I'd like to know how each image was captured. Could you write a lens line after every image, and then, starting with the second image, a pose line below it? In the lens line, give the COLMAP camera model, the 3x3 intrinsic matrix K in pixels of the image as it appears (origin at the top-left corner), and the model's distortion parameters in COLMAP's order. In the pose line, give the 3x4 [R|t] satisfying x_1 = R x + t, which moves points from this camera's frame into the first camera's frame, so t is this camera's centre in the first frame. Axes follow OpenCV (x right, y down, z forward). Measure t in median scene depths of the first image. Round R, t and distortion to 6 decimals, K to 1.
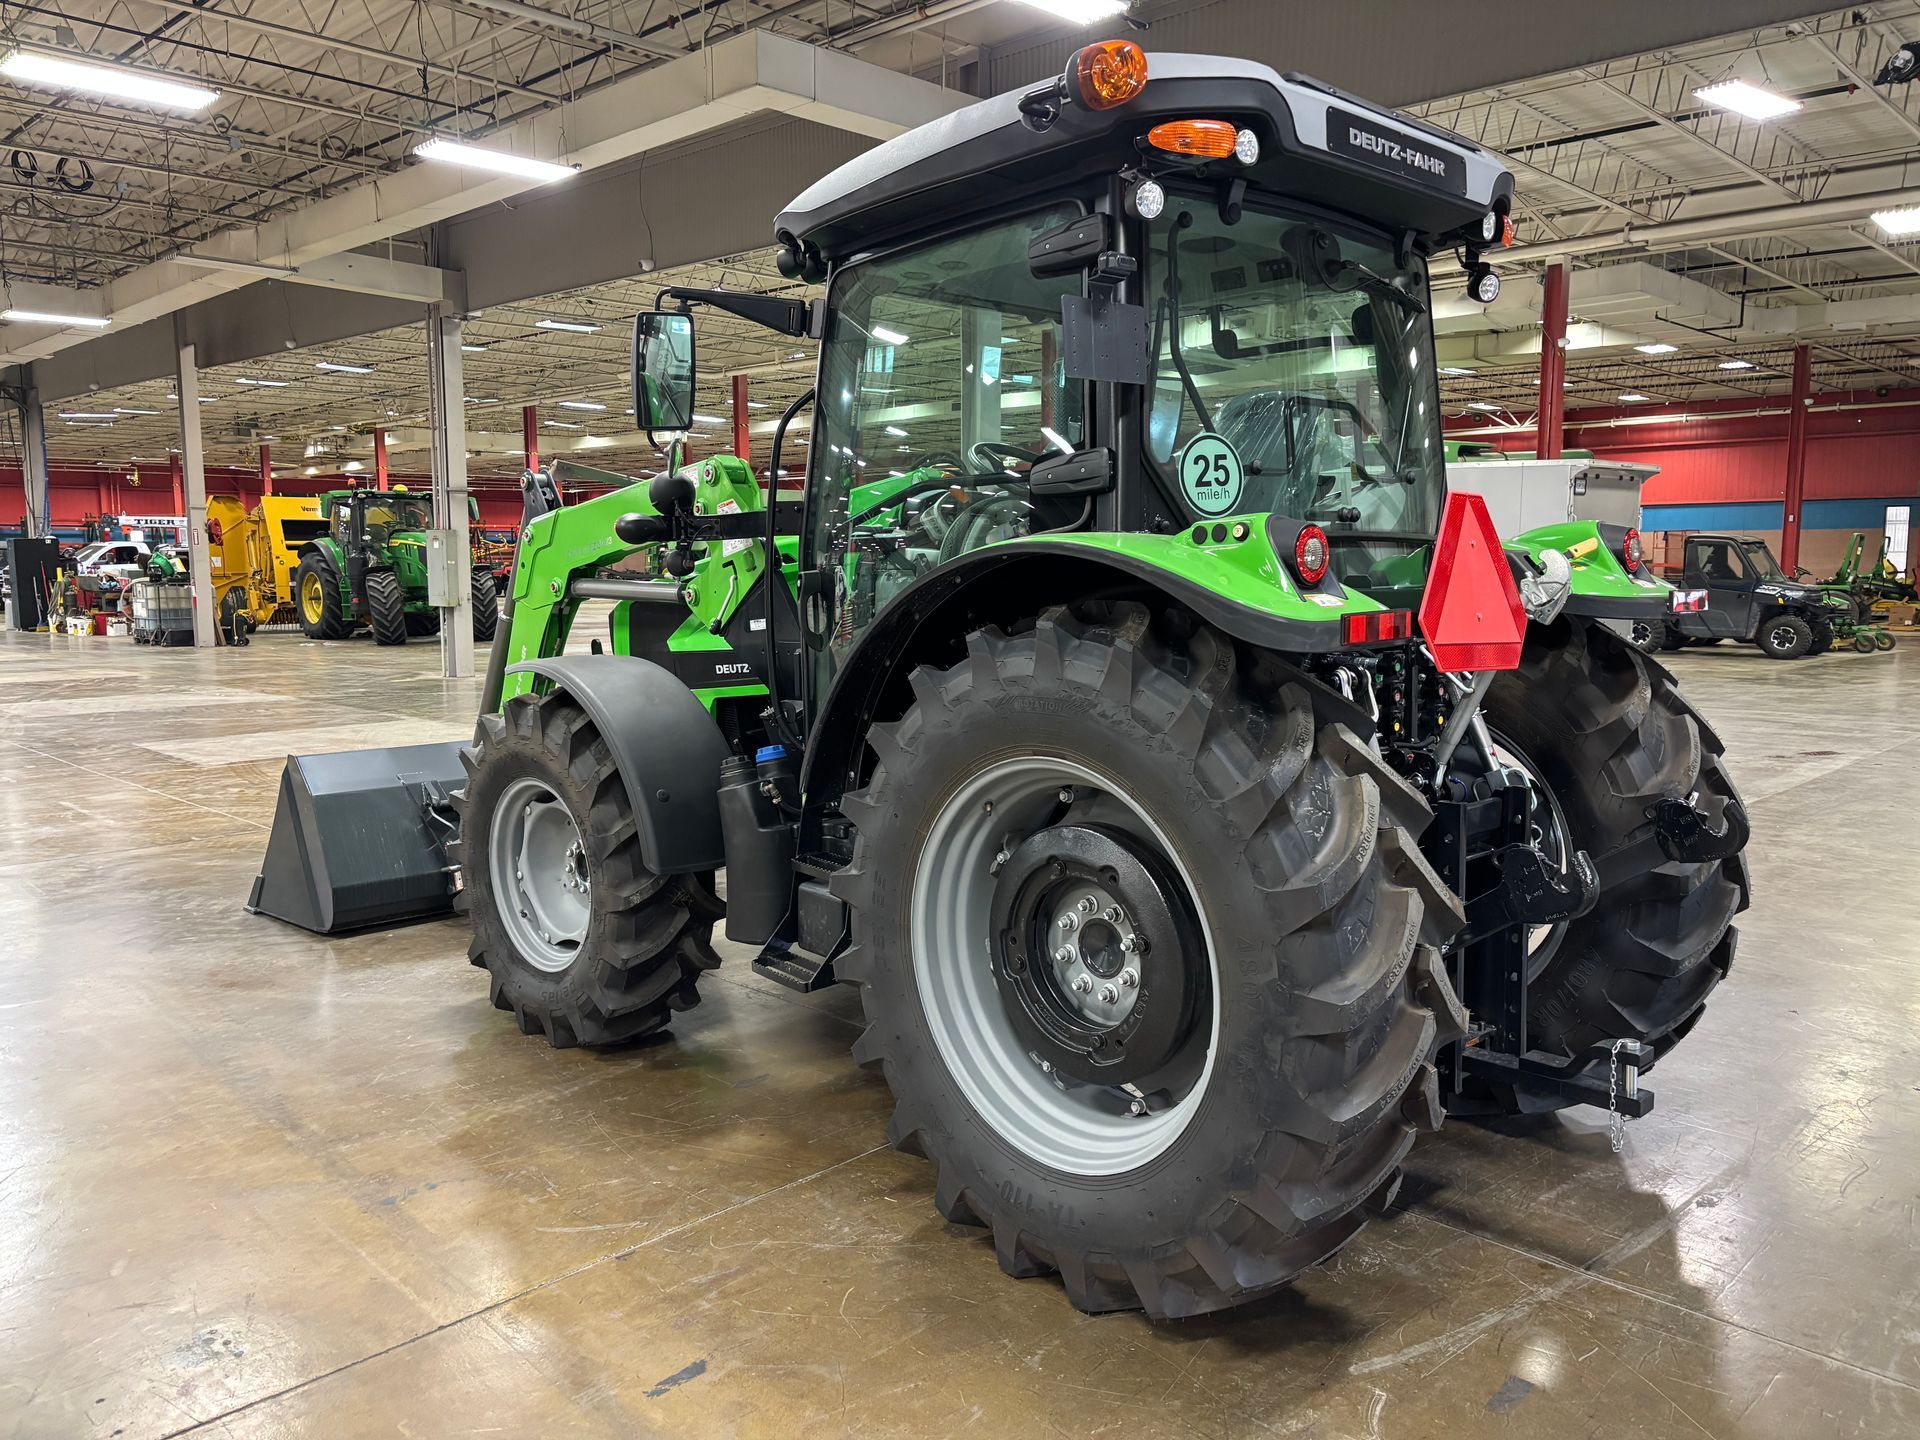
lens RADIAL K [[1471.6, 0, 962.9], [0, 1471.6, 717.3], [0, 0, 1]] dist [-0.000046, -0.016827]
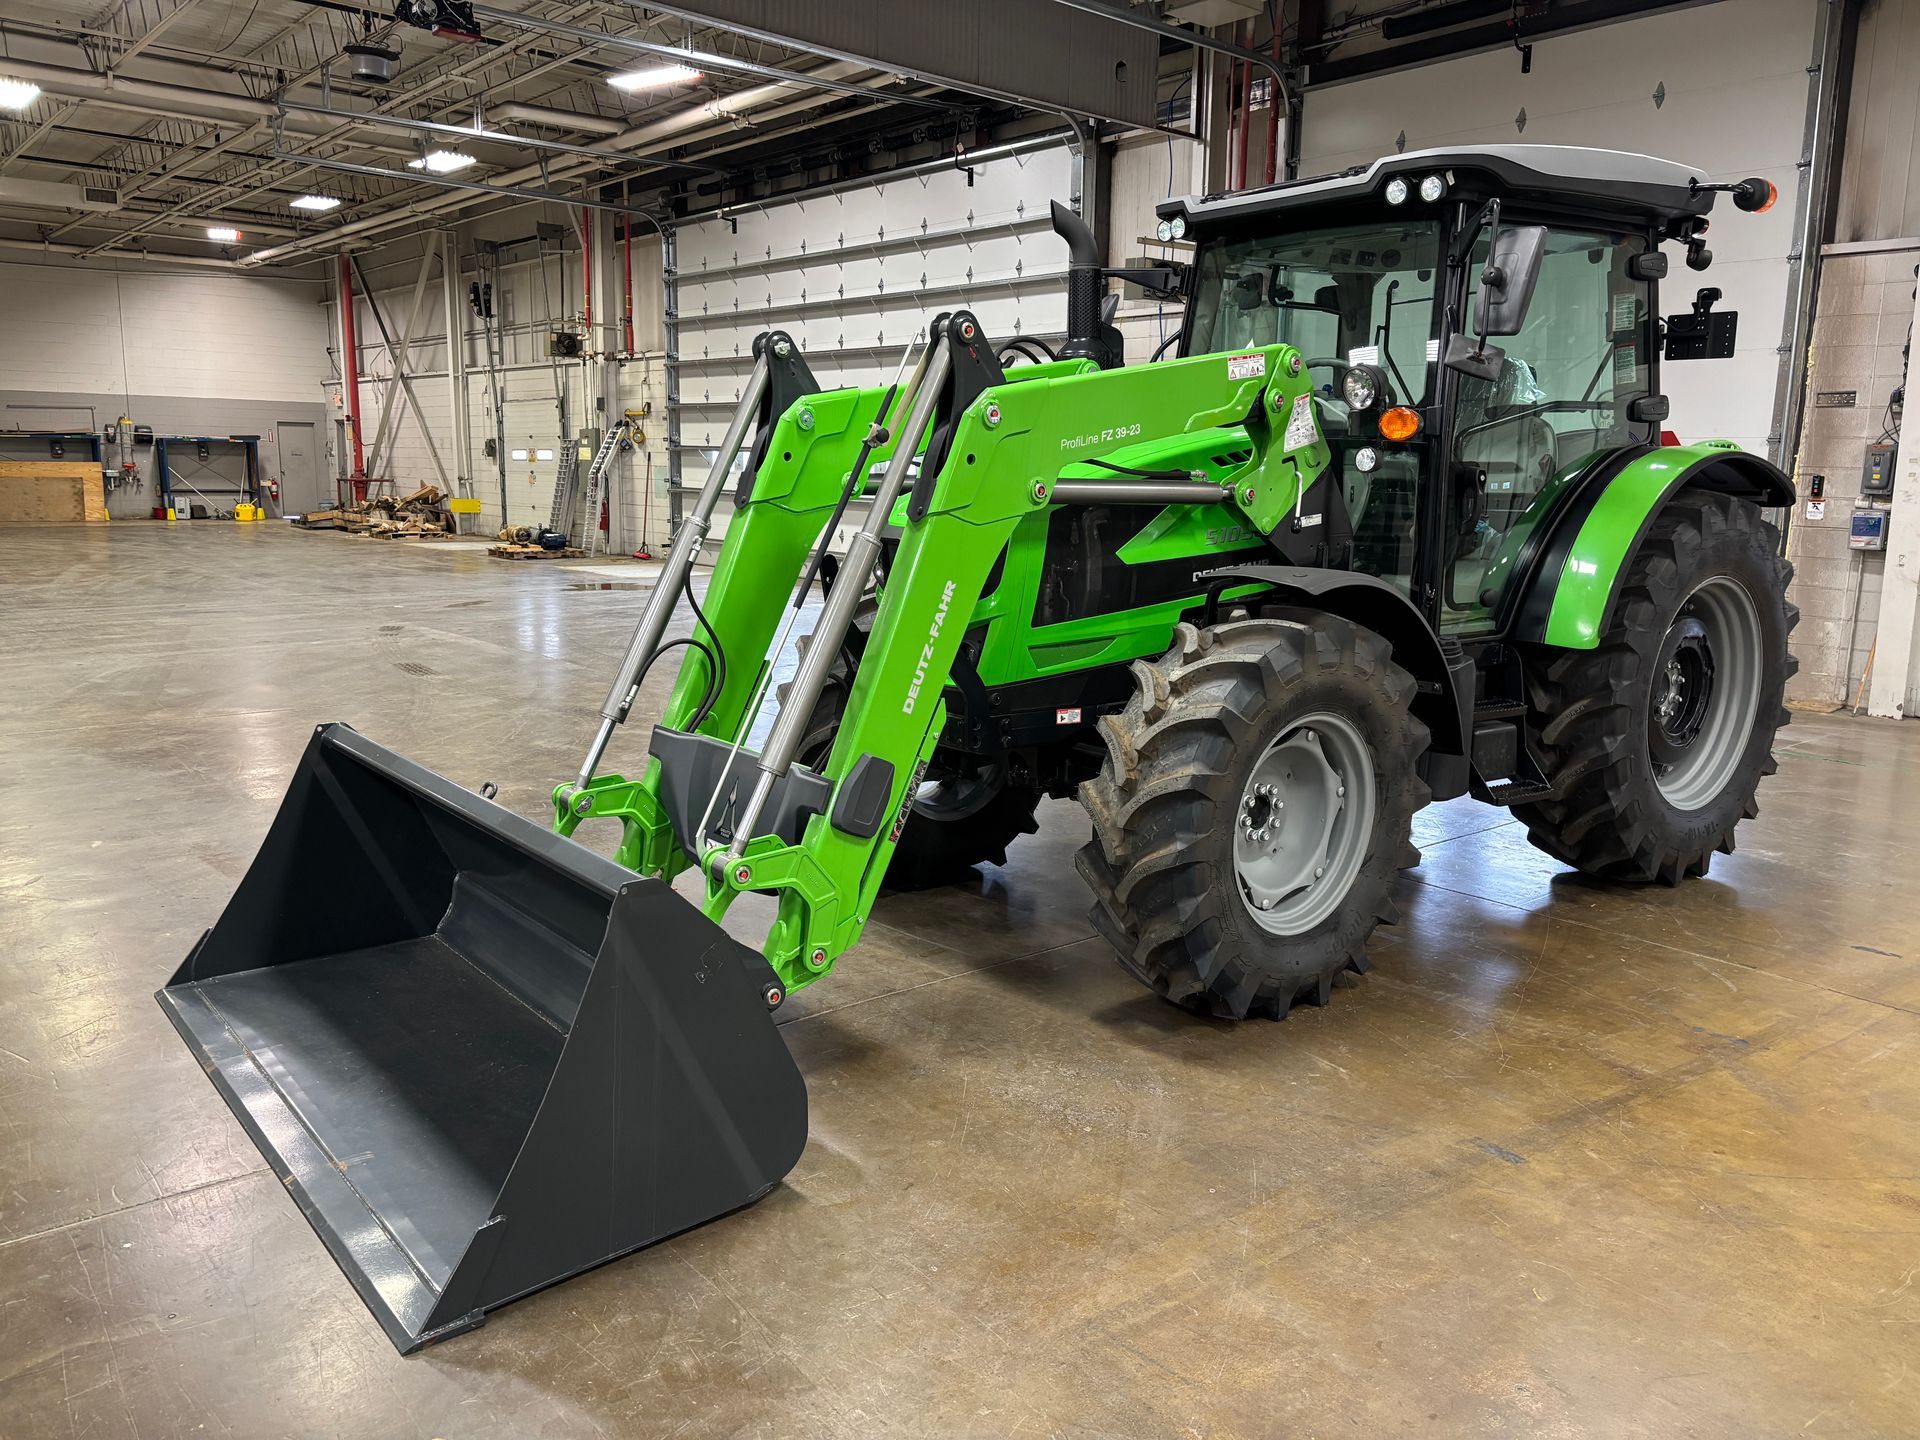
lens RADIAL K [[1471.6, 0, 955.5], [0, 1471.6, 708.6], [0, 0, 1]] dist [-0.000046, -0.016827]
pose [[0.114563, -0.171652, 0.978474, -1.390182], [0.108776, 0.981204, 0.159395, -0.145381], [-0.987443, 0.088174, 0.131082, 1.316077]]
